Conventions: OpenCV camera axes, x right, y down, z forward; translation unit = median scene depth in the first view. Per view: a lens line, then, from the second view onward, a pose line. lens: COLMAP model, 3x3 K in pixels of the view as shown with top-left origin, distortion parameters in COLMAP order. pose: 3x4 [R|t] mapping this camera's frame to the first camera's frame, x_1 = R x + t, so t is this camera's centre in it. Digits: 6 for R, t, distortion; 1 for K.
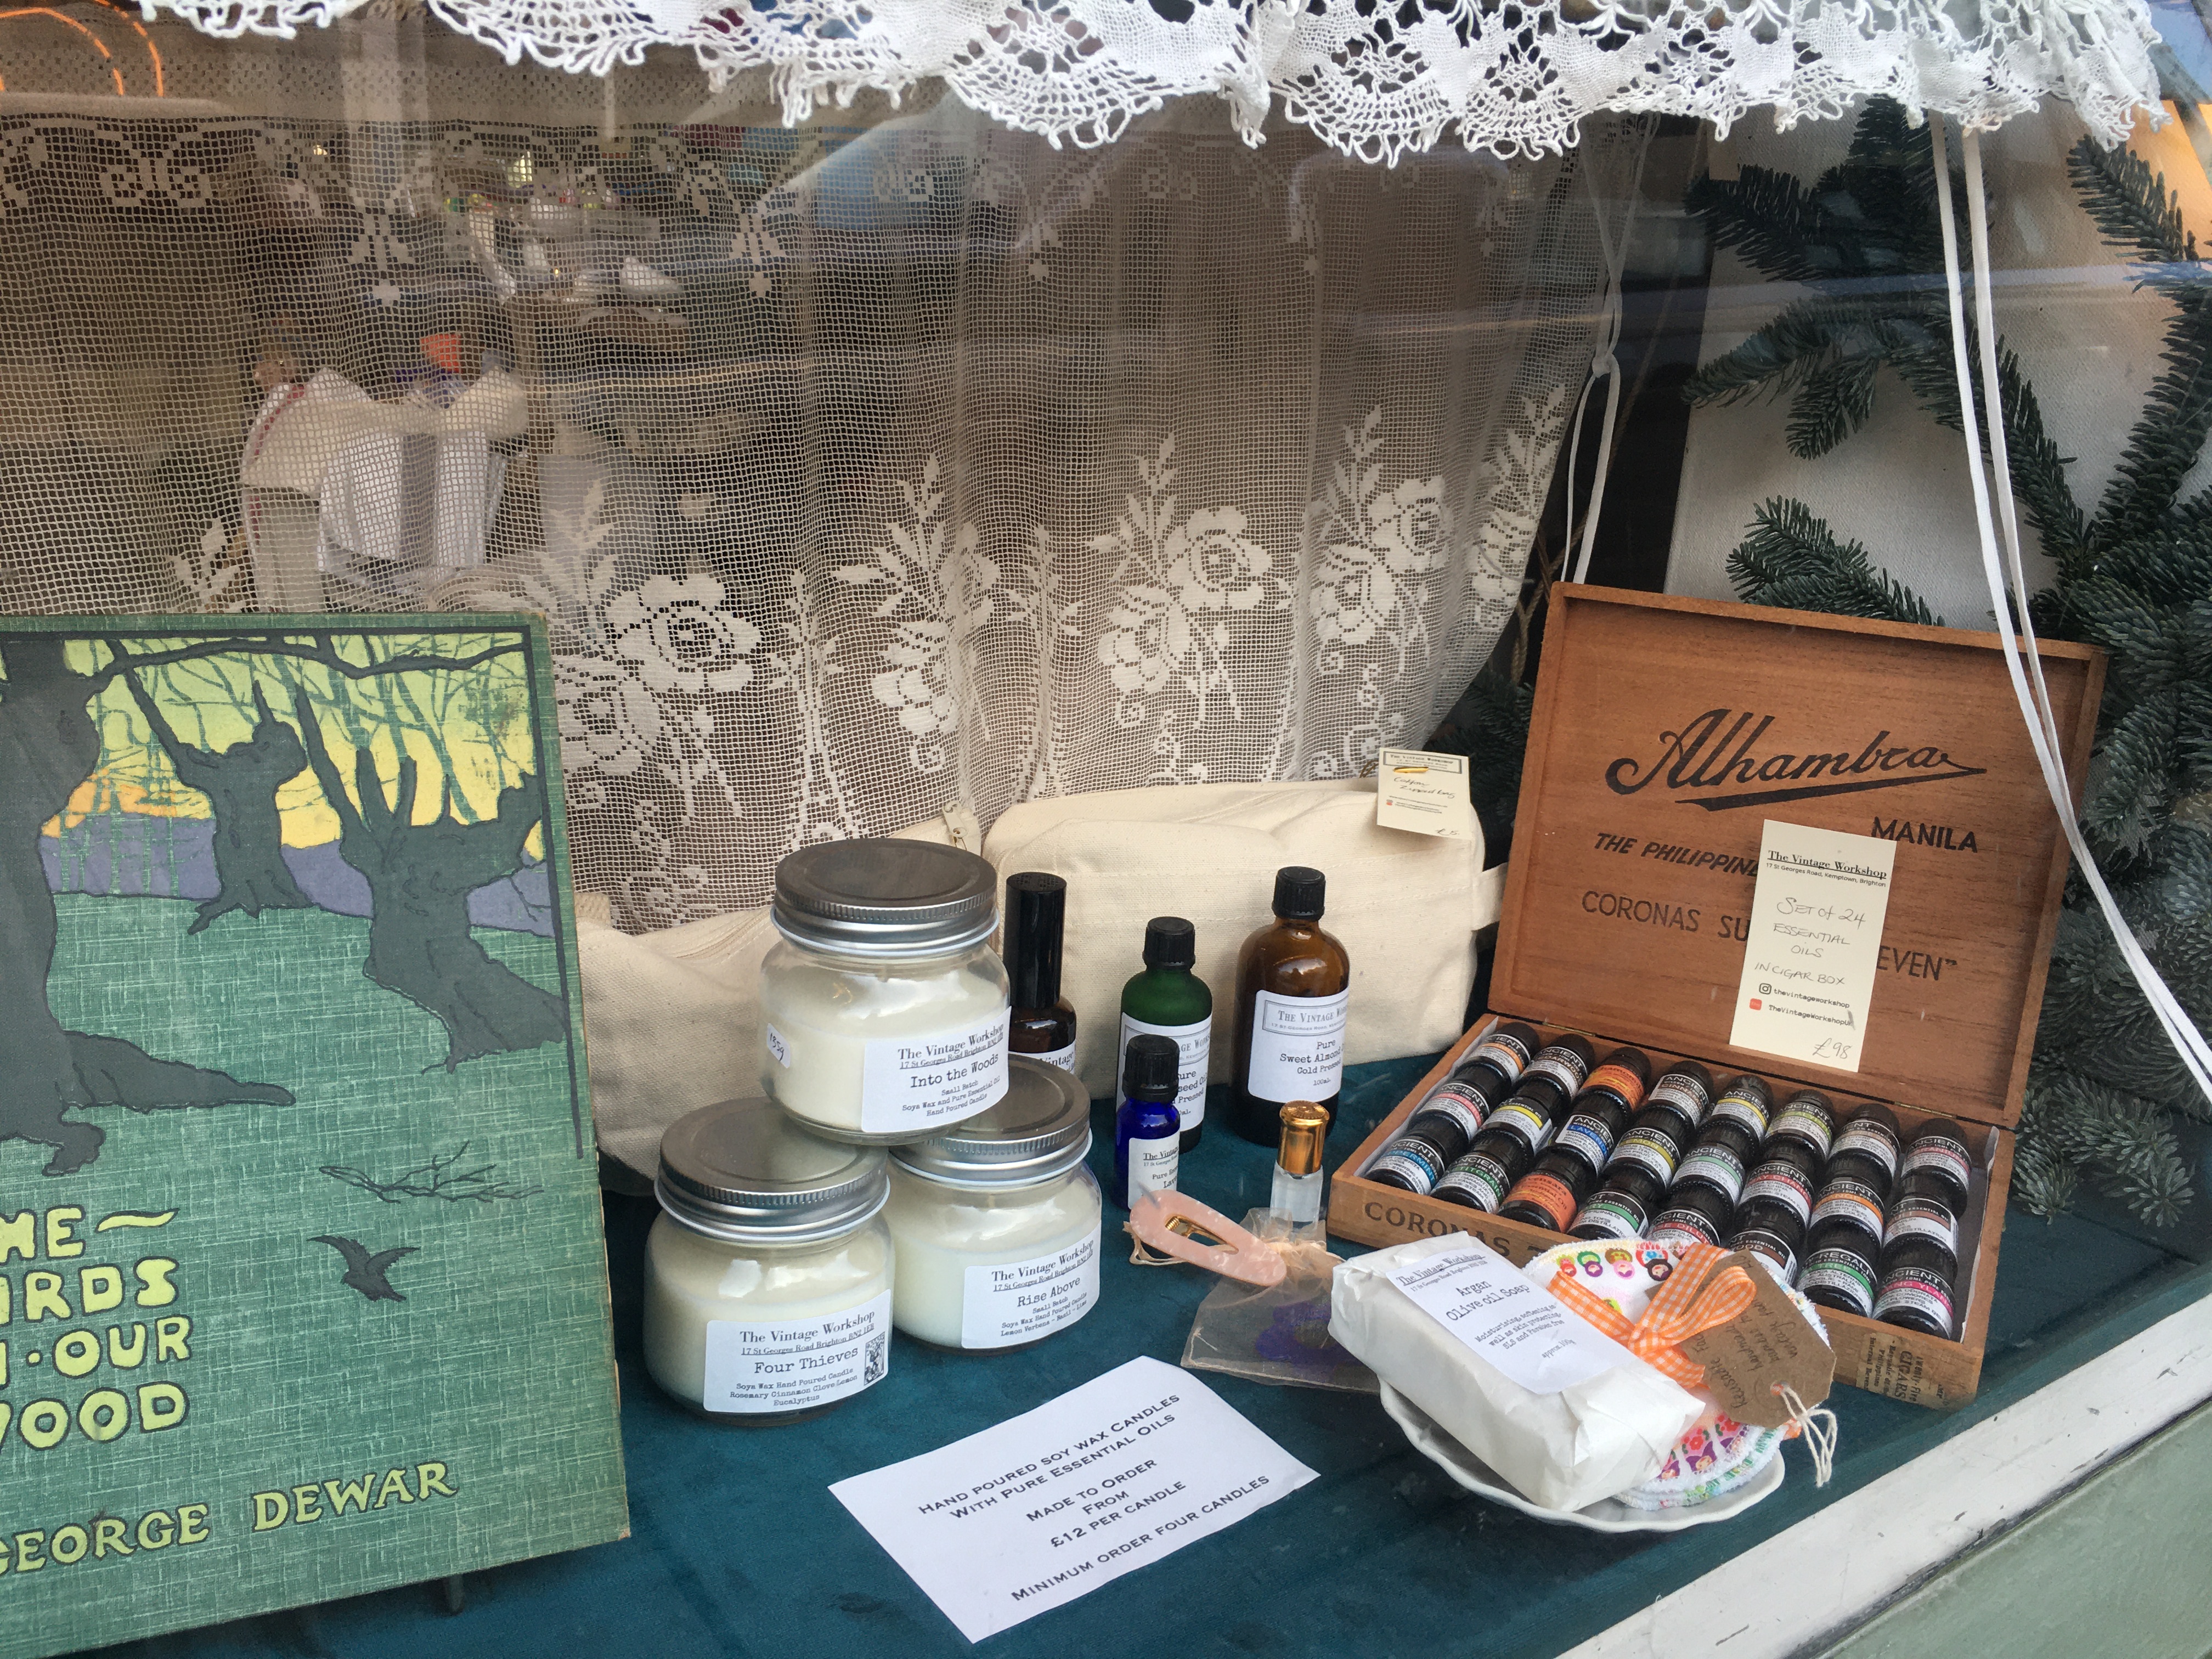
lens RADIAL K [[1922.6, 0, 1099.0], [0, 1922.6, 837.4], [0, 0, 1]] dist [0.102471, -0.134196]
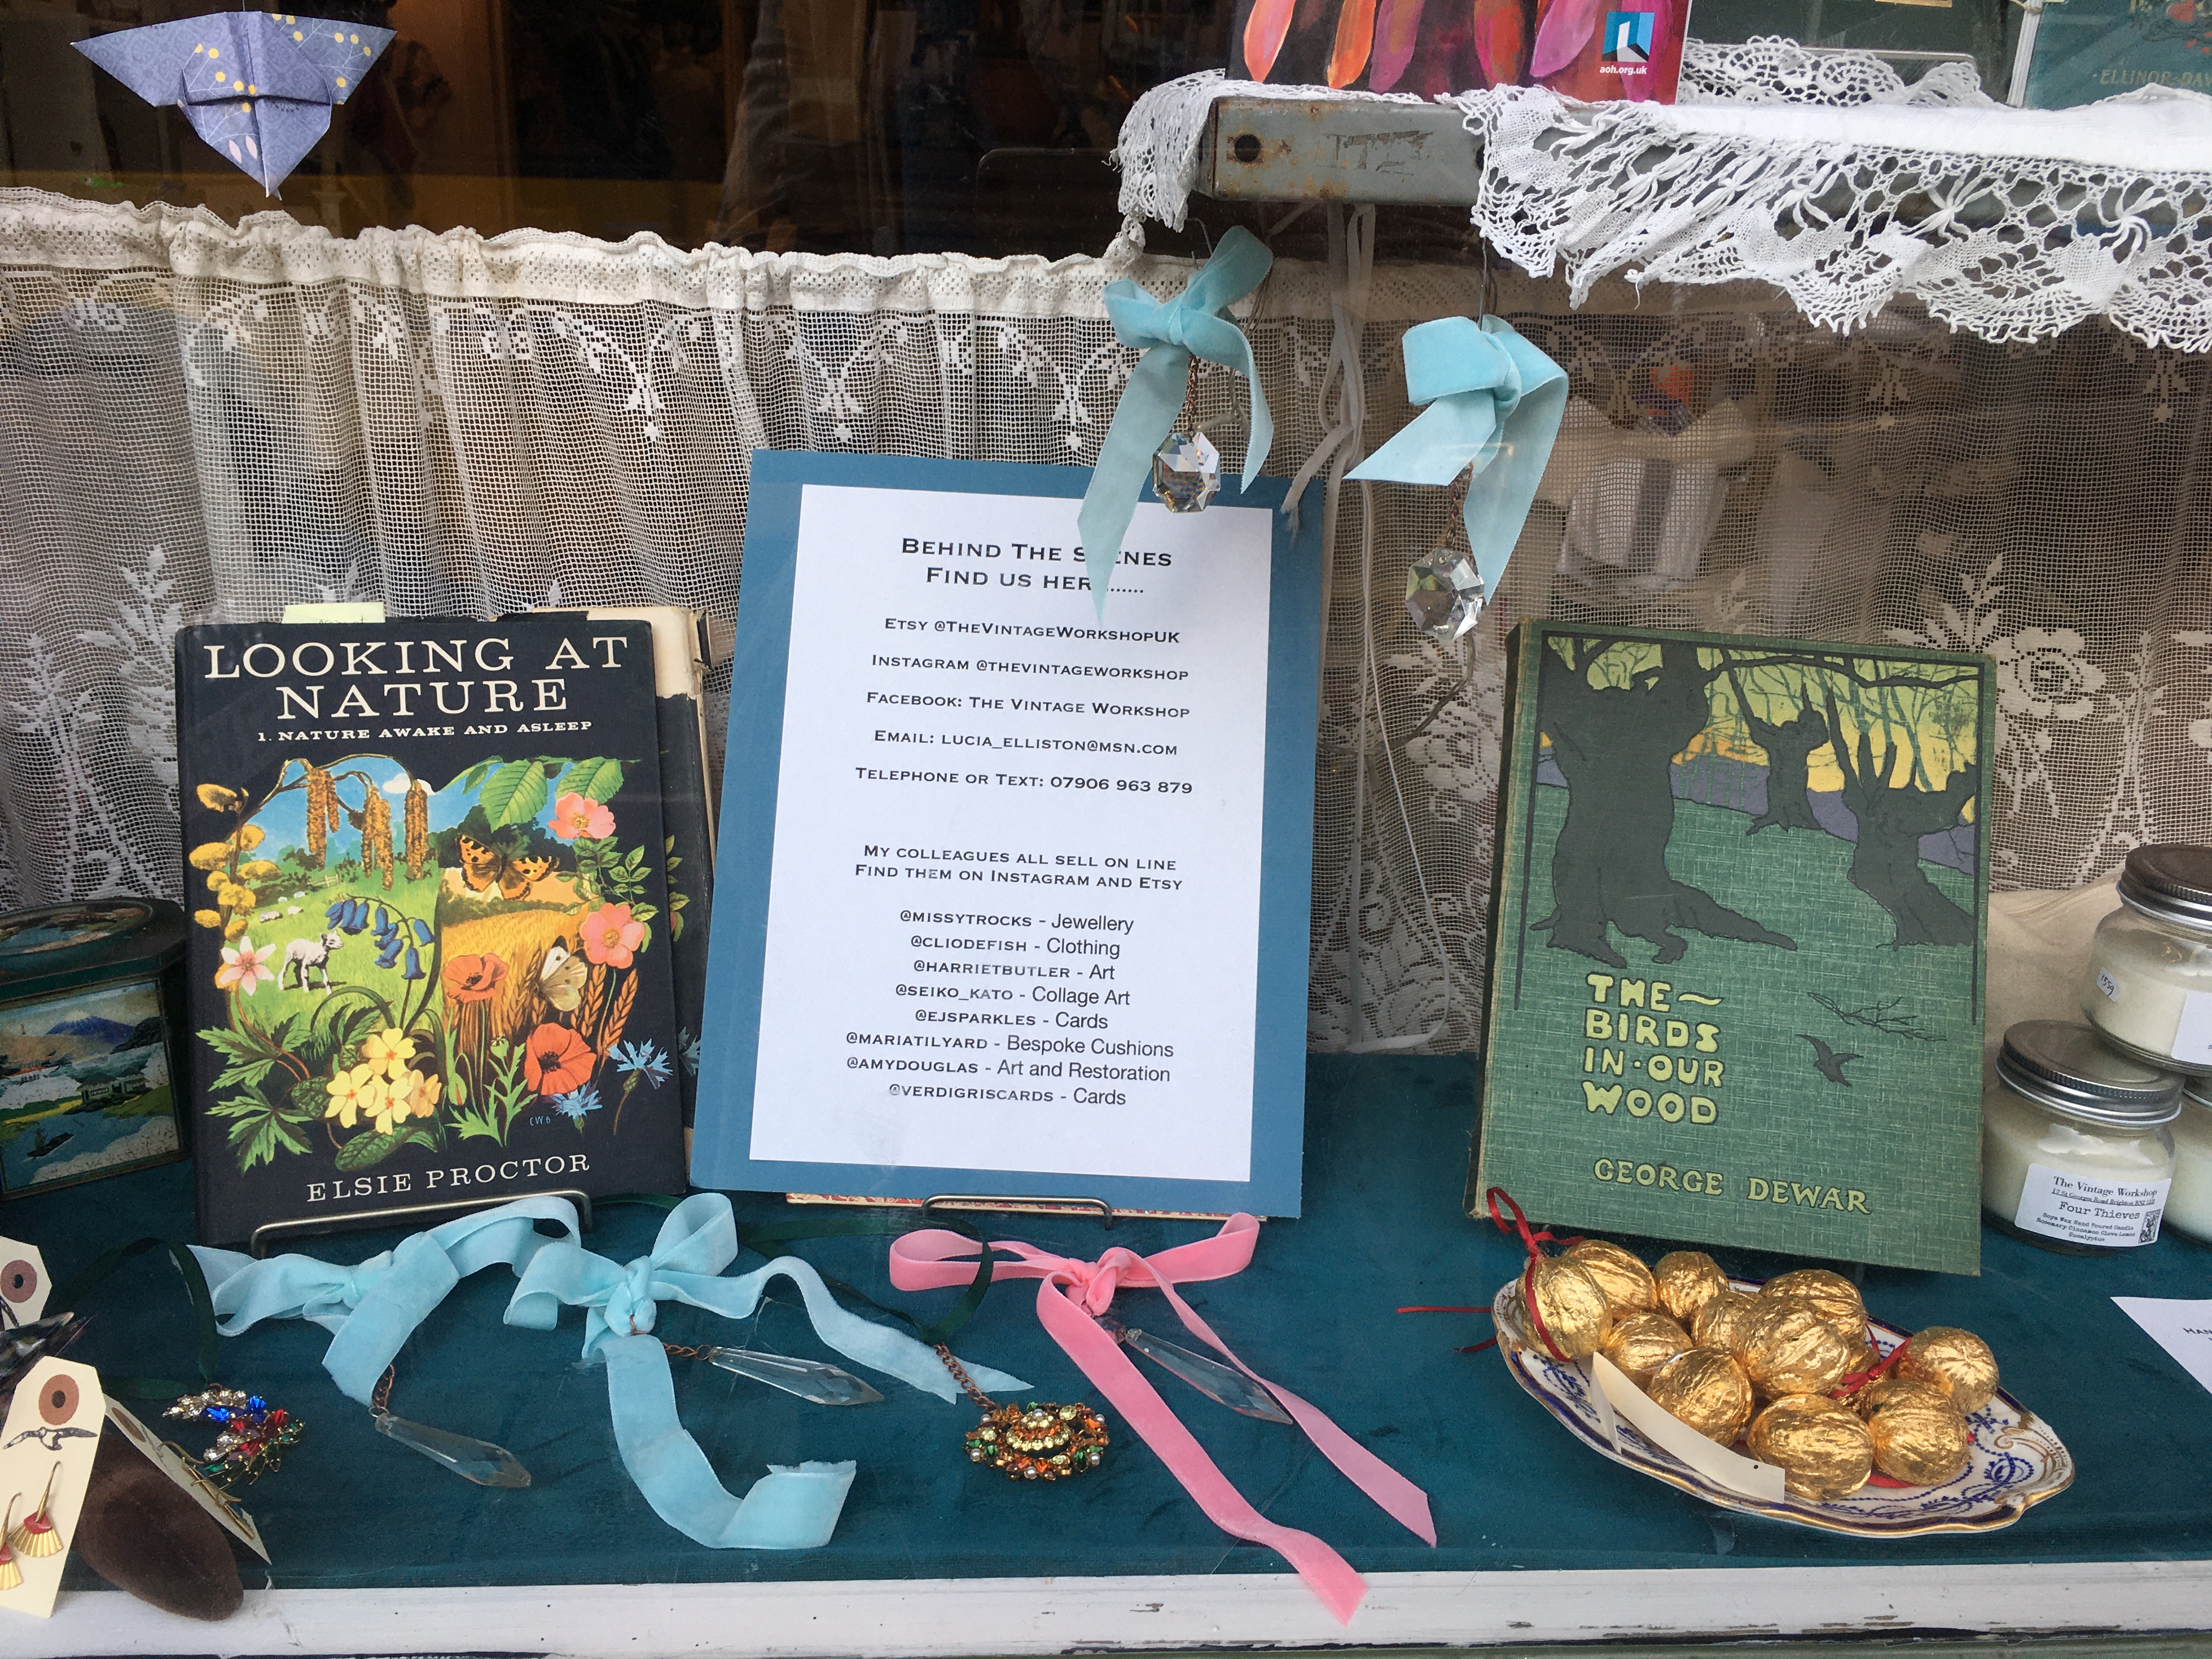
lens RADIAL K [[1922.6, 0, 1099.0], [0, 1922.6, 837.4], [0, 0, 1]] dist [0.102471, -0.134196]
pose [[0.855546, 0.151632, -0.495024, -0.122765], [-0.150215, 0.987721, 0.042935, 0.060477], [0.495455, 0.037627, 0.867818, -0.634309]]
